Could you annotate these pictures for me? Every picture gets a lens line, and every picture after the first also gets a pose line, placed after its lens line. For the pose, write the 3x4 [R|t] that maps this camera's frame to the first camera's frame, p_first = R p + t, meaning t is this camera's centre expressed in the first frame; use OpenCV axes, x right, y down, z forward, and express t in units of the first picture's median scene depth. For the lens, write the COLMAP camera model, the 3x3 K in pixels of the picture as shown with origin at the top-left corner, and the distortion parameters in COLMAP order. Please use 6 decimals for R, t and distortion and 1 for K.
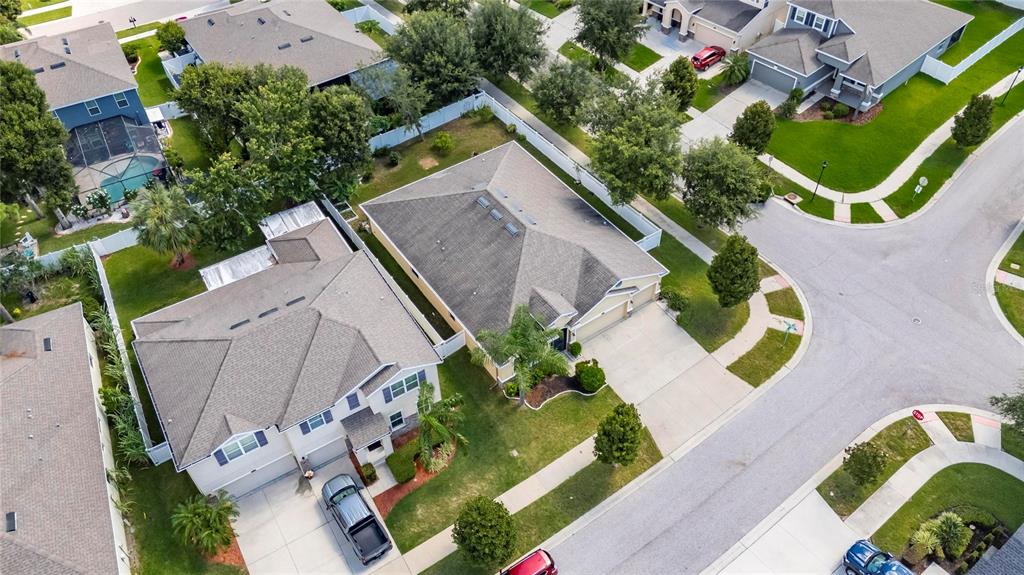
lens RADIAL K [[752.9, 0, 517.3], [0, 752.9, 288.8], [0, 0, 1]] dist [0.066451, -0.059052]
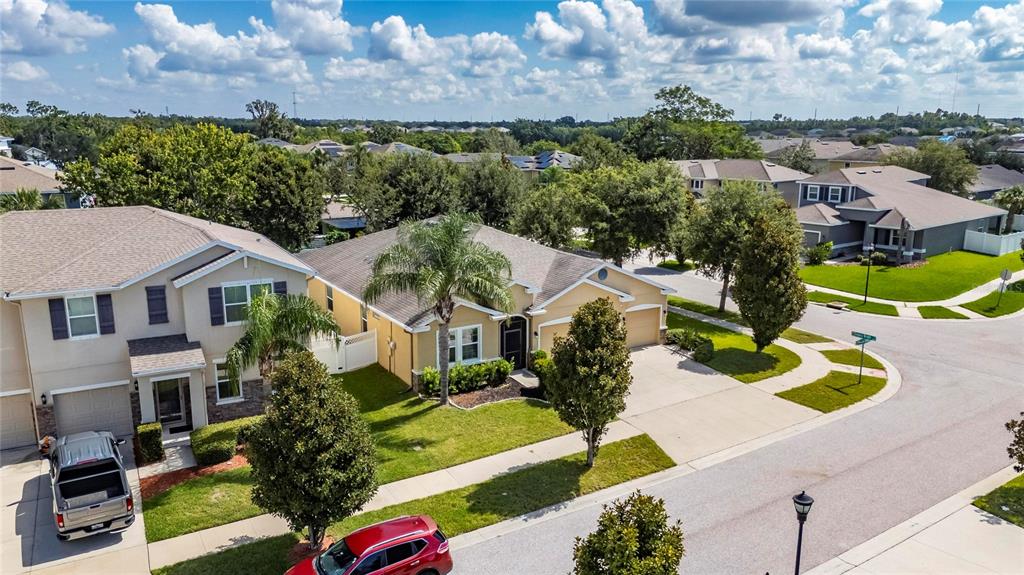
lens RADIAL K [[752.9, 0, 517.3], [0, 752.9, 288.8], [0, 0, 1]] dist [0.066451, -0.059052]
pose [[0.998145, 0.031076, -0.052353, 0.081470], [-0.055037, 0.828210, -0.557709, 0.354762], [0.026028, 0.559556, 0.828384, 0.371838]]
